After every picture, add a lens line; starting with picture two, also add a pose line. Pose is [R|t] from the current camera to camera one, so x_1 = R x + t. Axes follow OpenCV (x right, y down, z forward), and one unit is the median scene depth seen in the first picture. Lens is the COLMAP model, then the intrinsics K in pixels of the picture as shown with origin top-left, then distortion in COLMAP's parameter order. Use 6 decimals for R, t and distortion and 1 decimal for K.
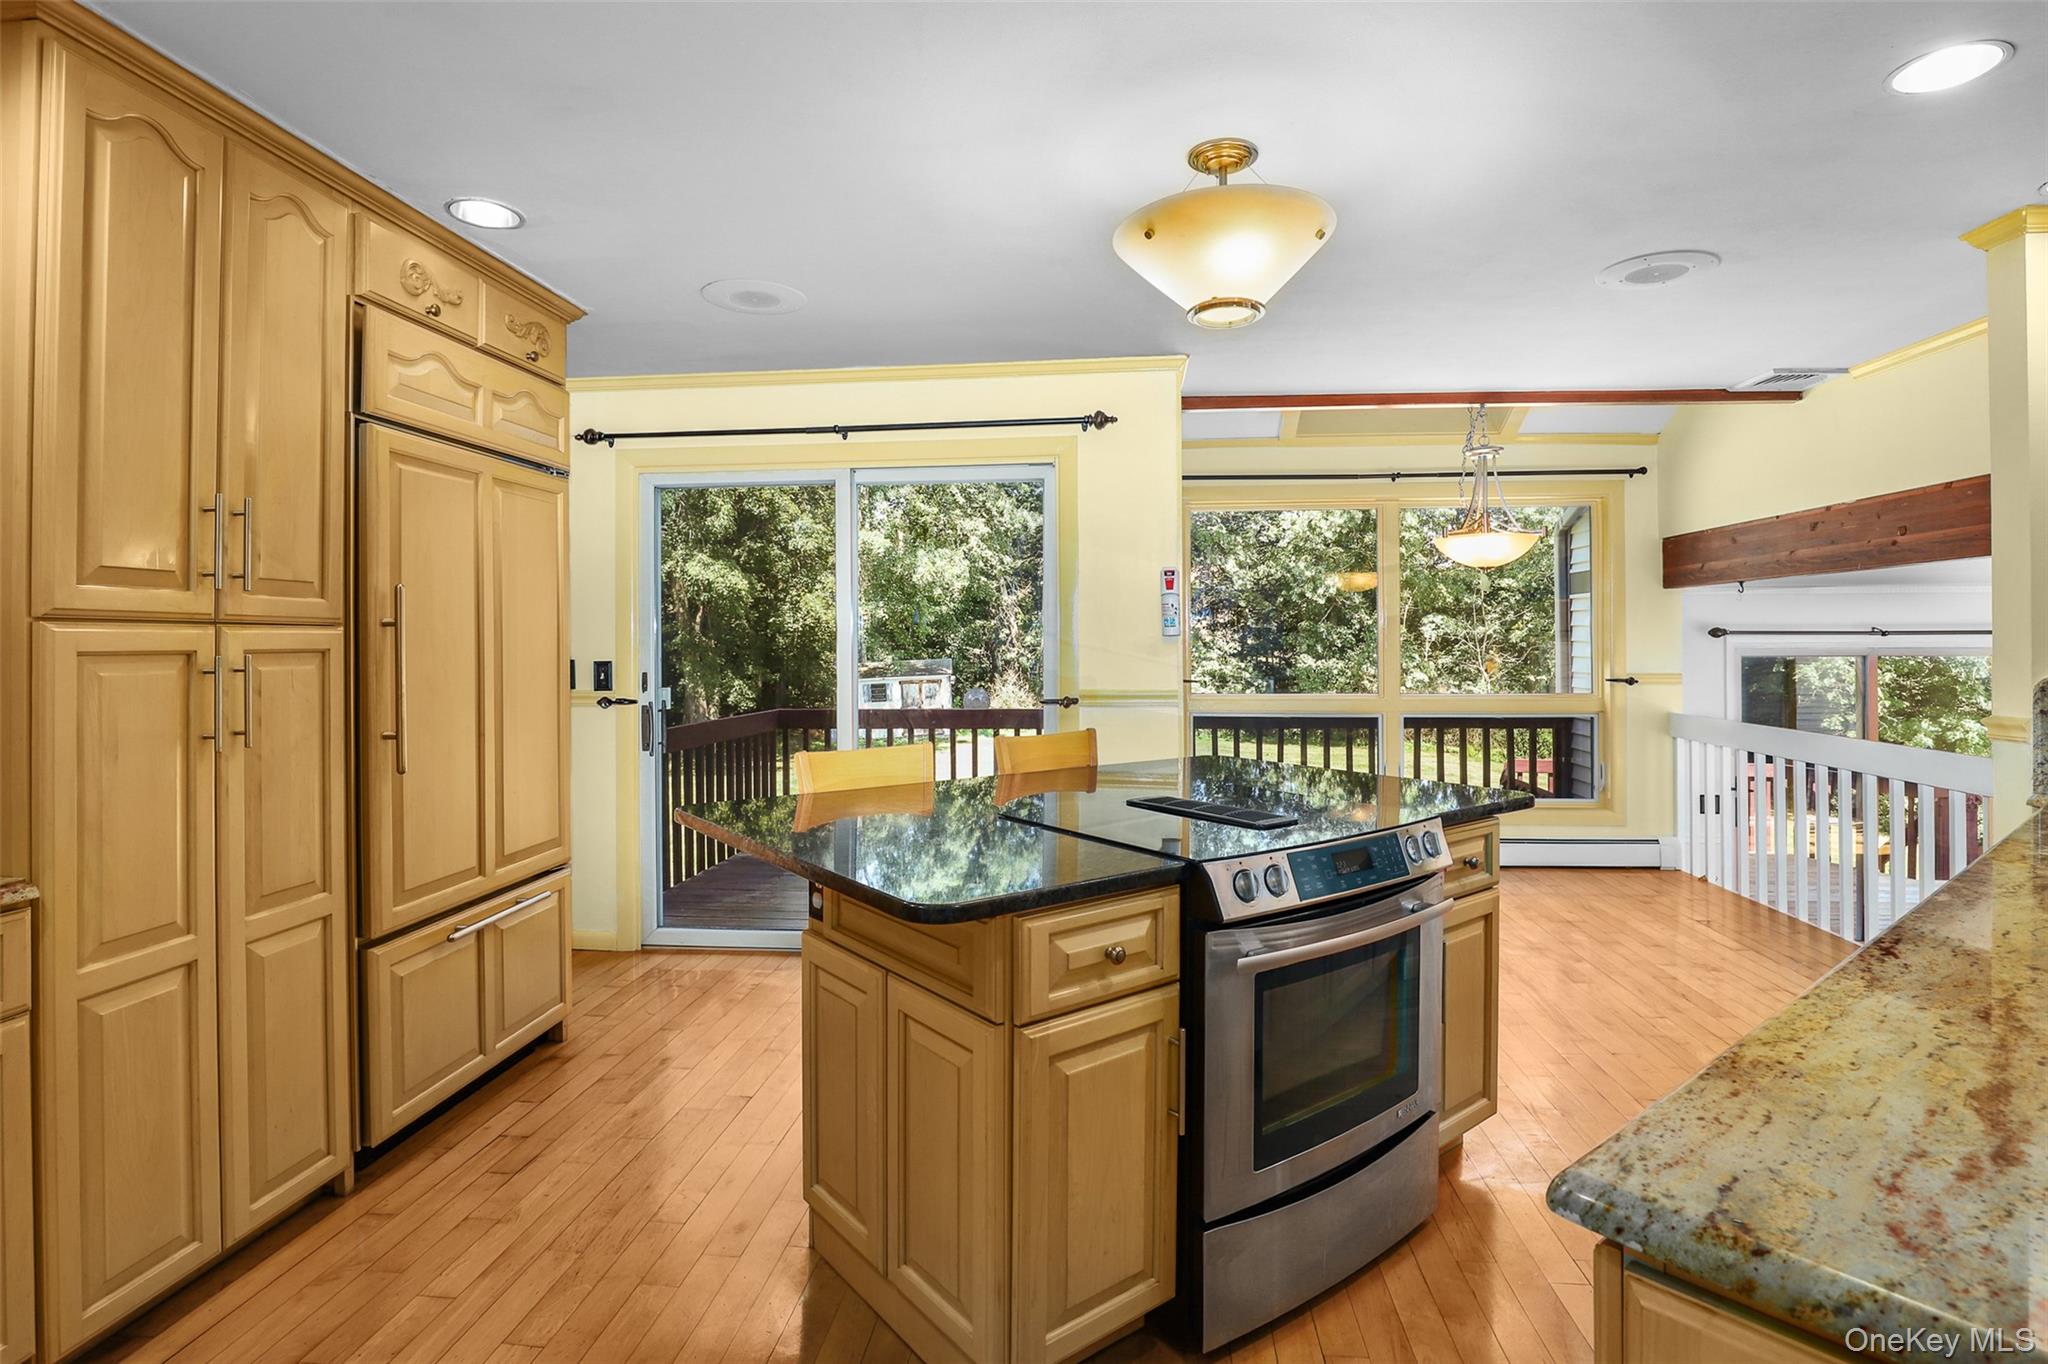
lens RADIAL K [[1012.9, 0, 1064.8], [0, 1012.9, 648.2], [0, 0, 1]] dist [-0.023085, 0.000920]
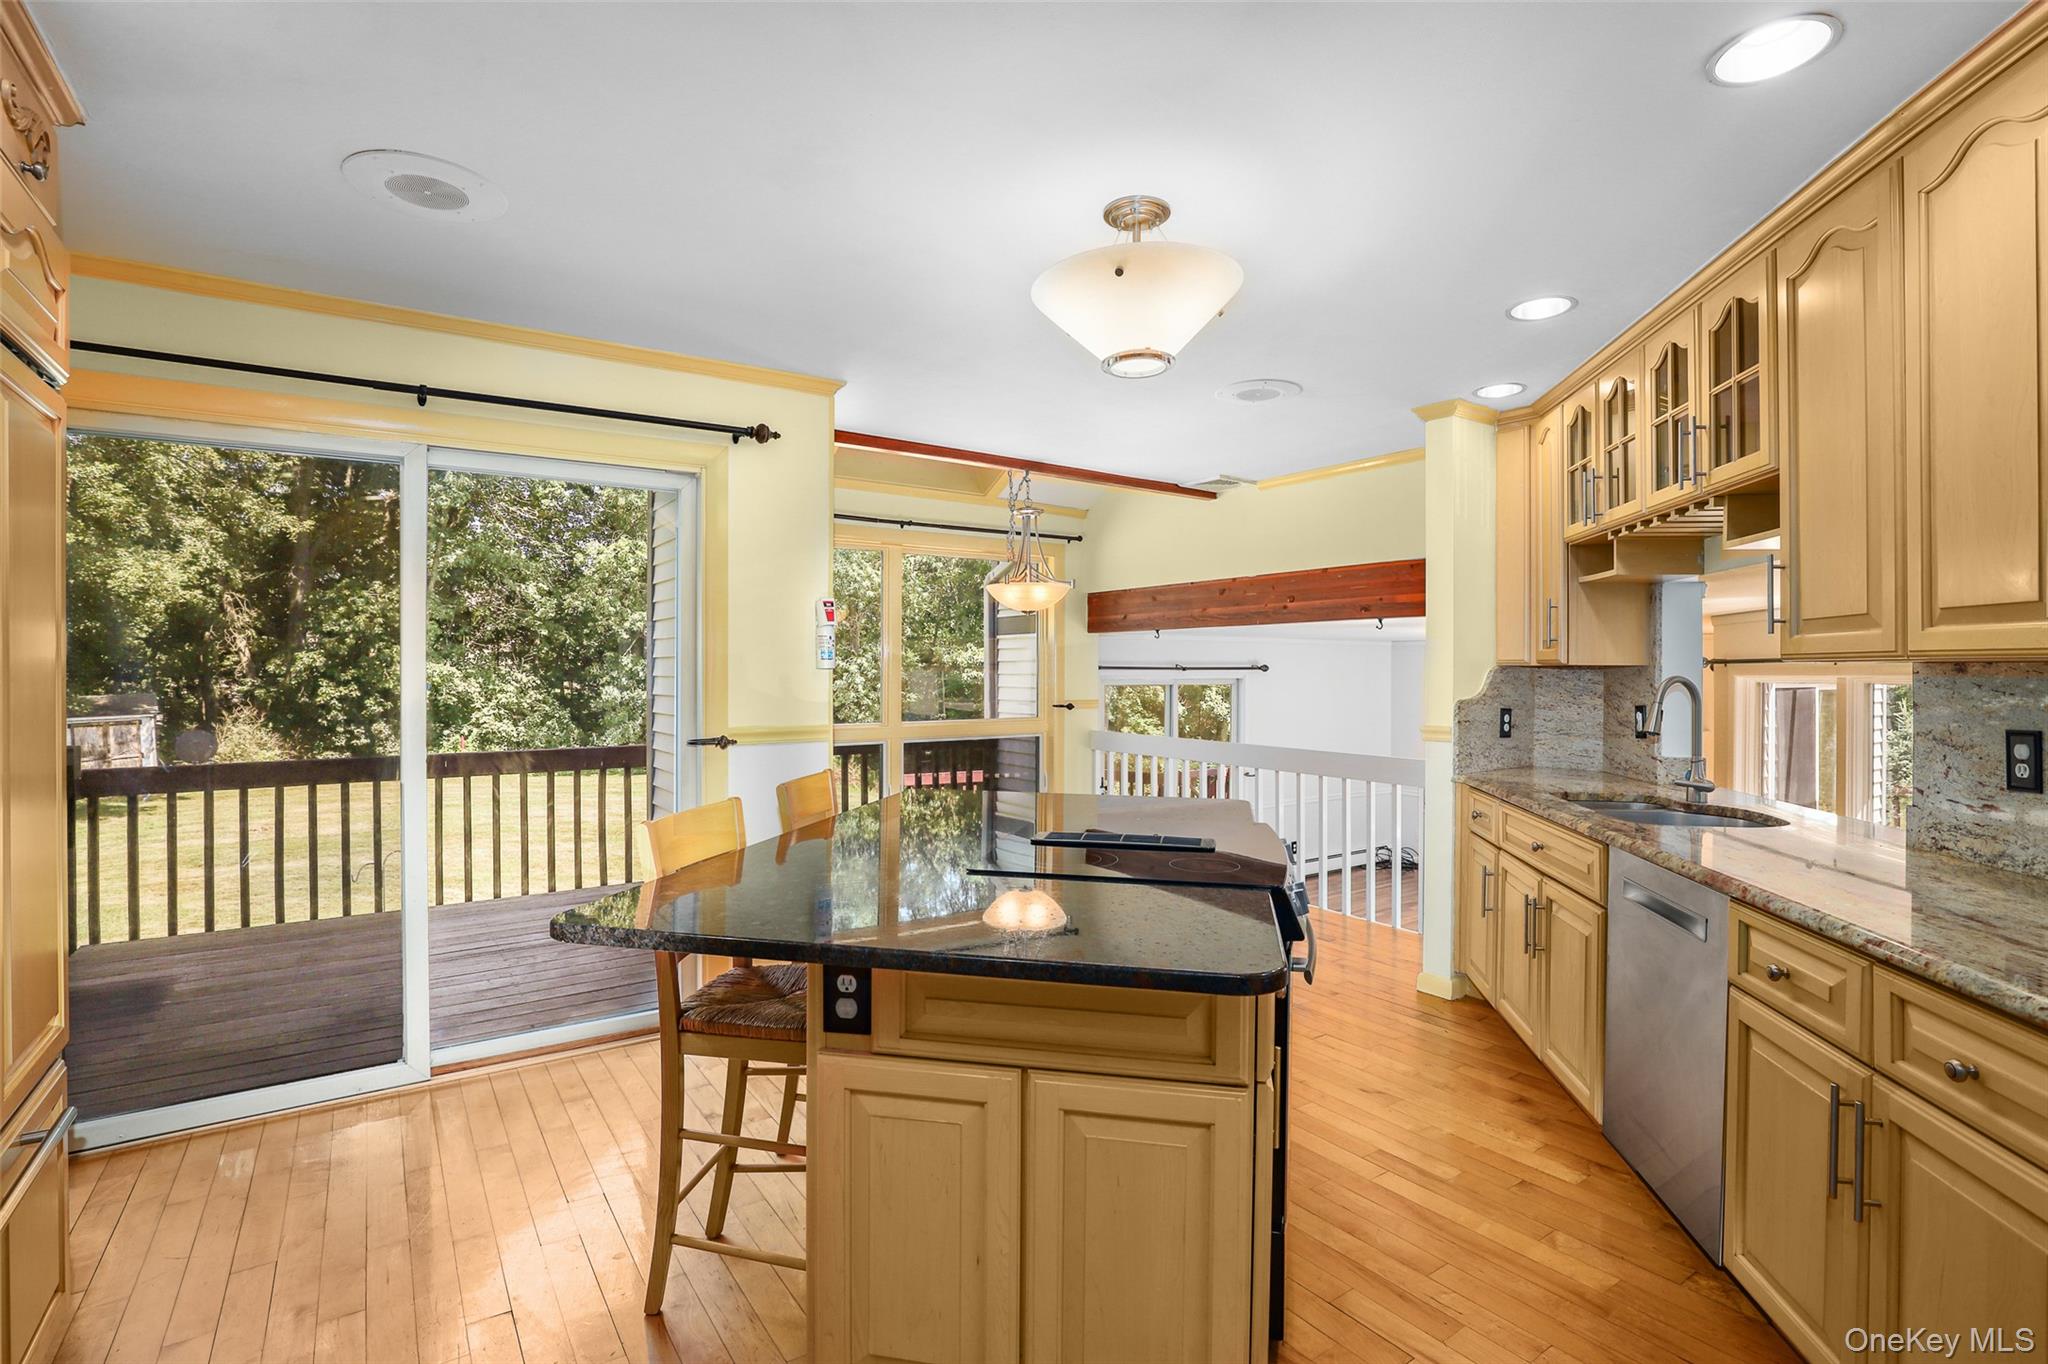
lens RADIAL K [[942.0, 0, 1020.8], [0, 942.0, 674.8], [0, 0, 1]] dist [-0.024066, 0.000996]
pose [[0.772305, 0.001653, 0.635250, -0.282053], [0.001386, 0.999990, -0.004286, -0.002124], [-0.635250, 0.004190, 0.772295, 0.166832]]
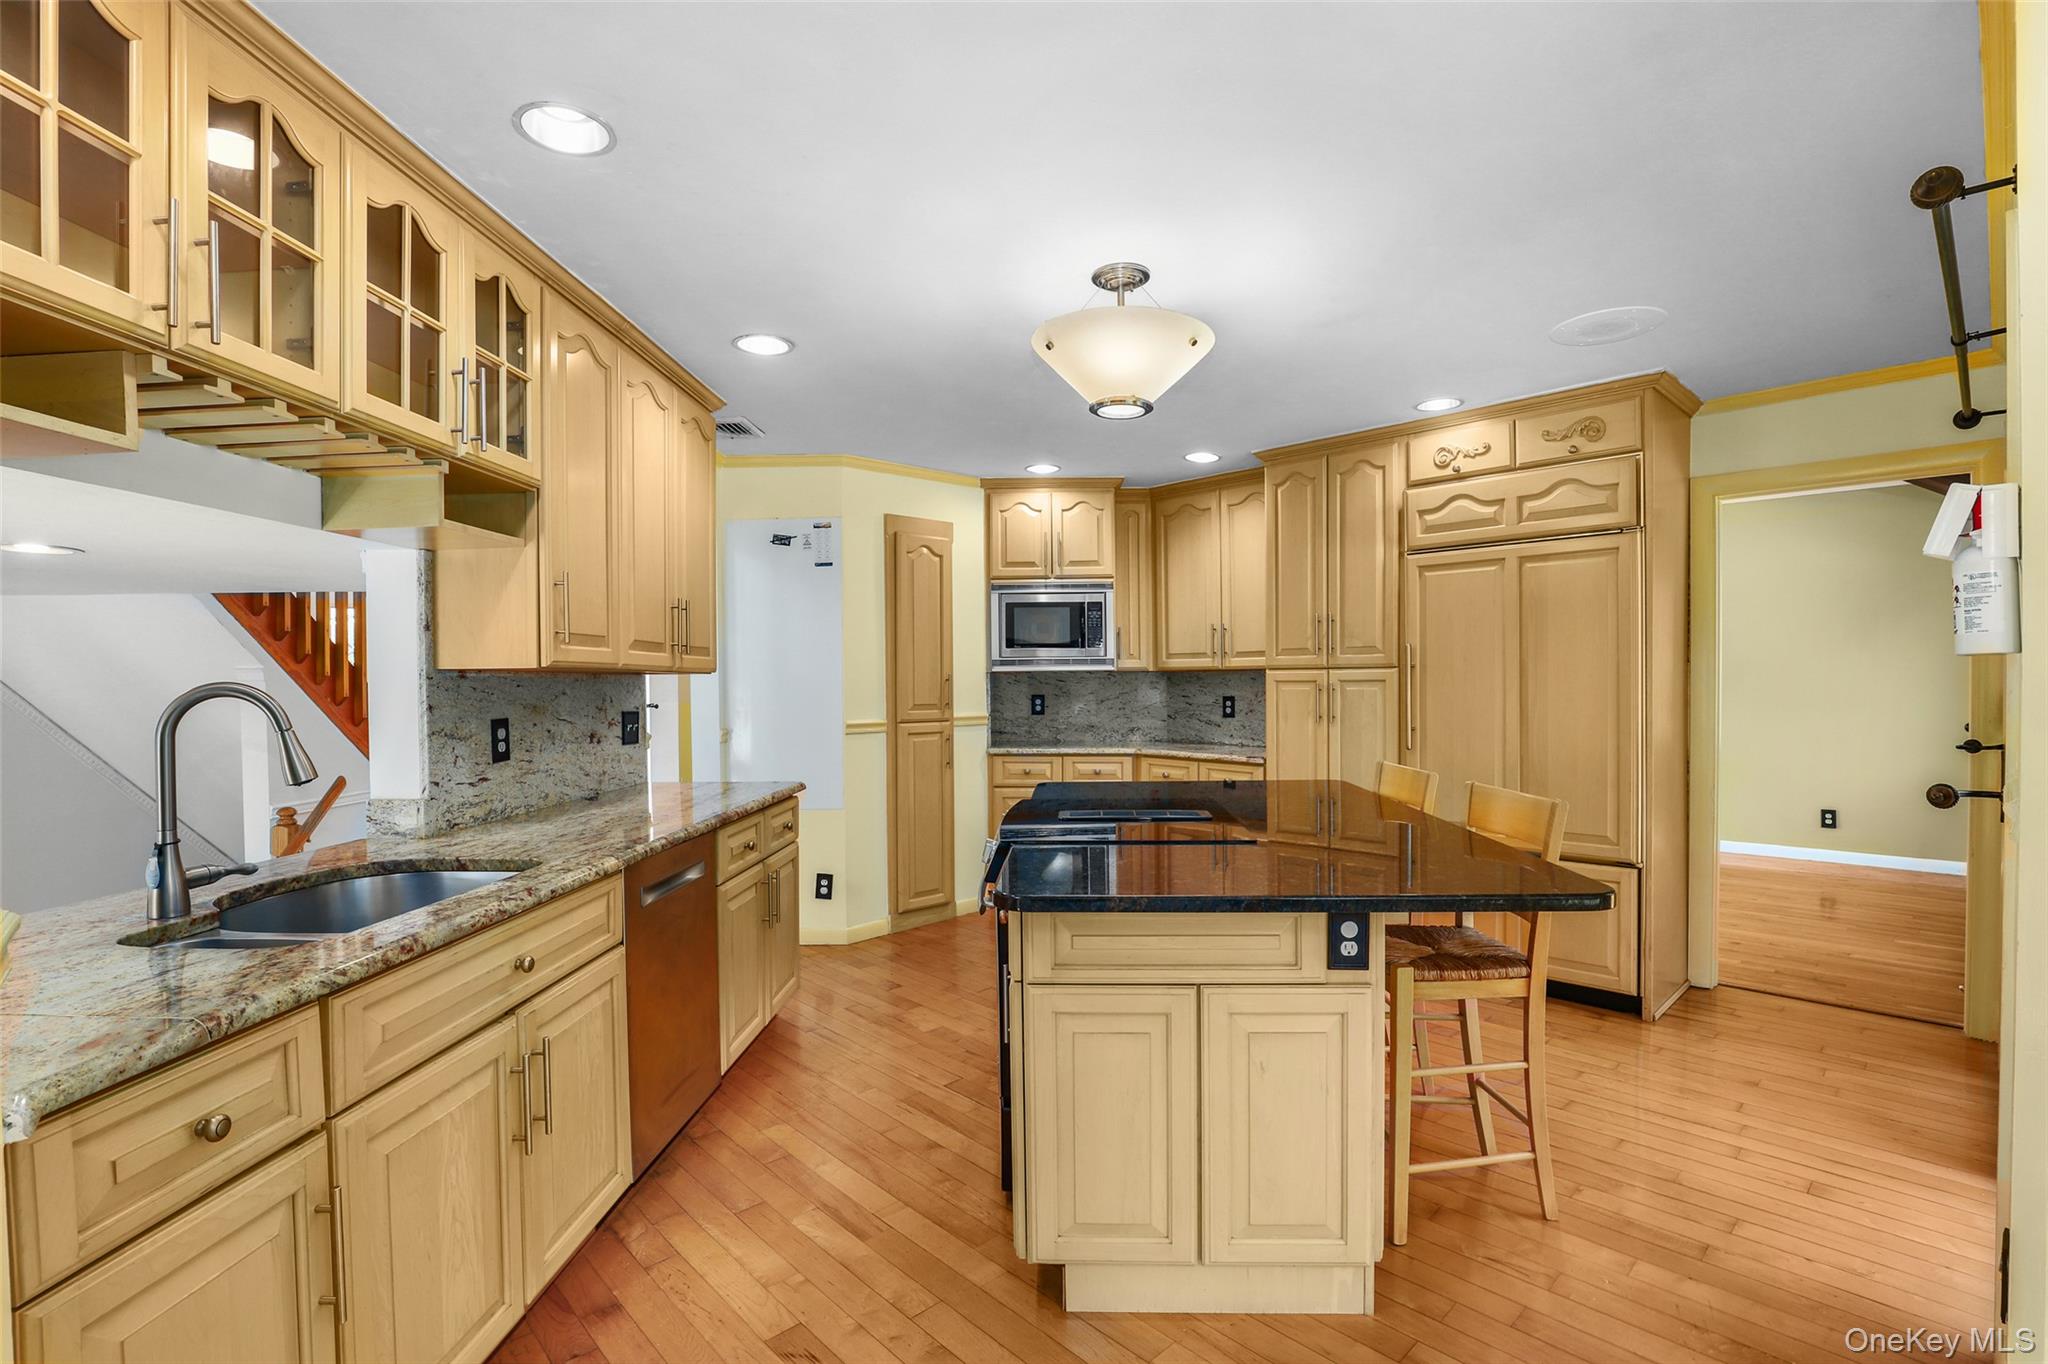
lens RADIAL K [[942.0, 0, 1020.8], [0, 942.0, 674.8], [0, 0, 1]] dist [-0.024066, 0.000996]
pose [[-0.670491, 0.002297, -0.741914, 0.537347], [0.002243, 0.999997, 0.001069, -0.006373], [0.741914, -0.000947, -0.670494, 0.840919]]
